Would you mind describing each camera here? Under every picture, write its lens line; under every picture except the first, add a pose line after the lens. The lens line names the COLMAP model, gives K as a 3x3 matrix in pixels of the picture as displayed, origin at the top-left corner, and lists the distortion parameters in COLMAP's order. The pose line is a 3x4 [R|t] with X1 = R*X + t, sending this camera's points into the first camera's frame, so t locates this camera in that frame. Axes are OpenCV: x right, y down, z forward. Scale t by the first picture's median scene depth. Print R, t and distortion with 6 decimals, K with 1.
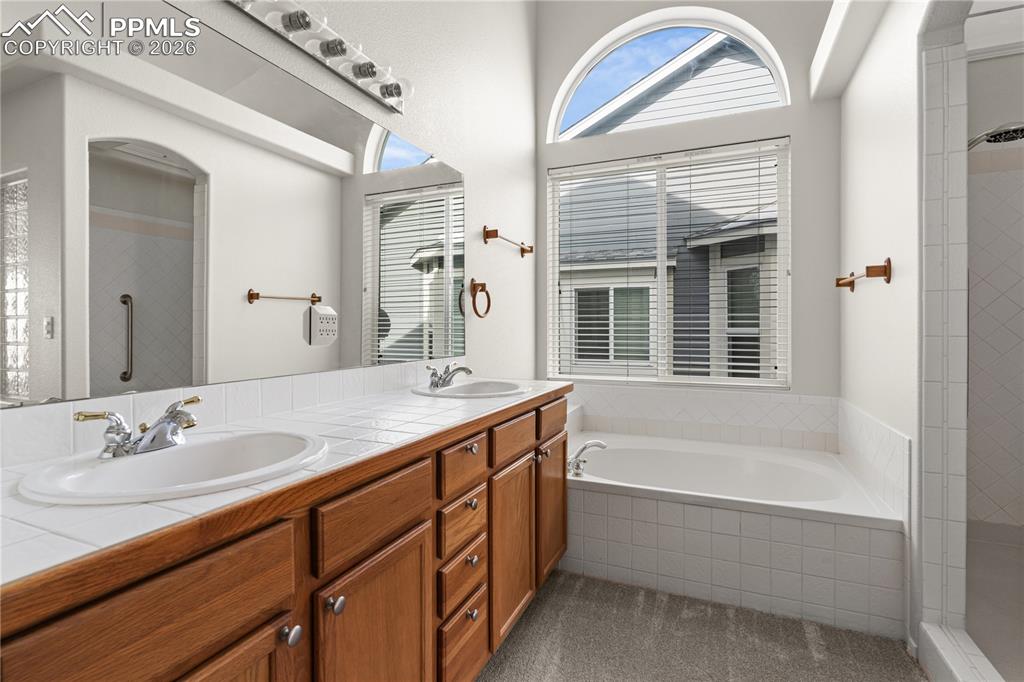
lens RADIAL K [[478.8, 0, 509.2], [0, 478.8, 346.9], [0, 0, 1]] dist [-0.002360, -0.000015]
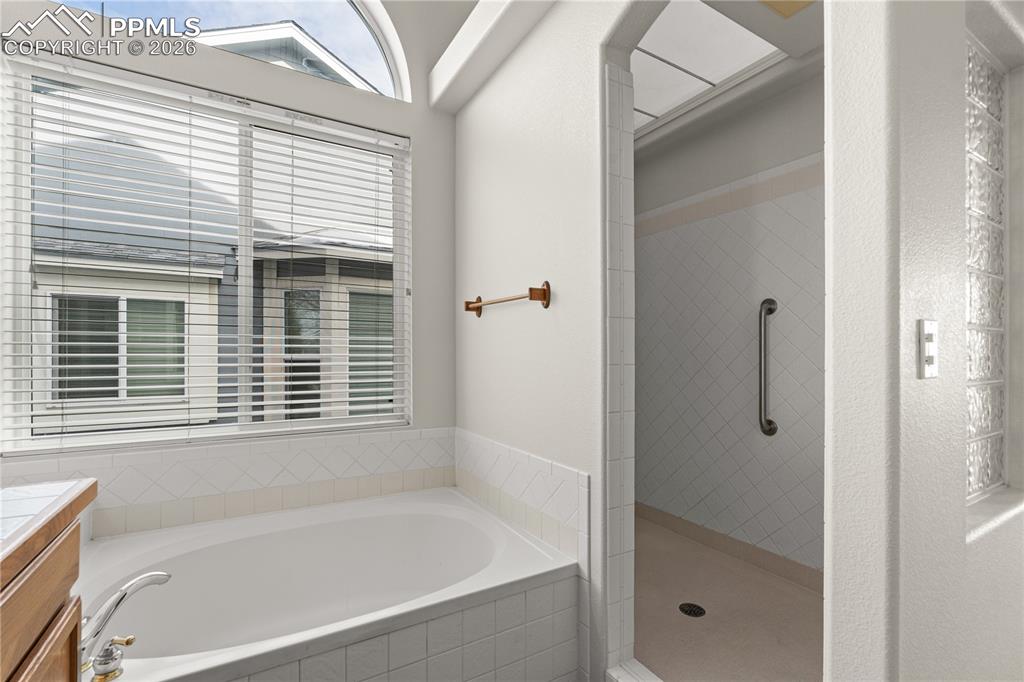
lens RADIAL K [[458.3, 0, 511.8], [0, 458.3, 351.7], [0, 0, 1]] dist [-0.005354, 0.000023]
pose [[0.591457, 0.005049, 0.806321, 0.016858], [0.028767, 0.999212, -0.027358, -0.017056], [-0.805823, 0.039376, 0.590846, 0.366244]]
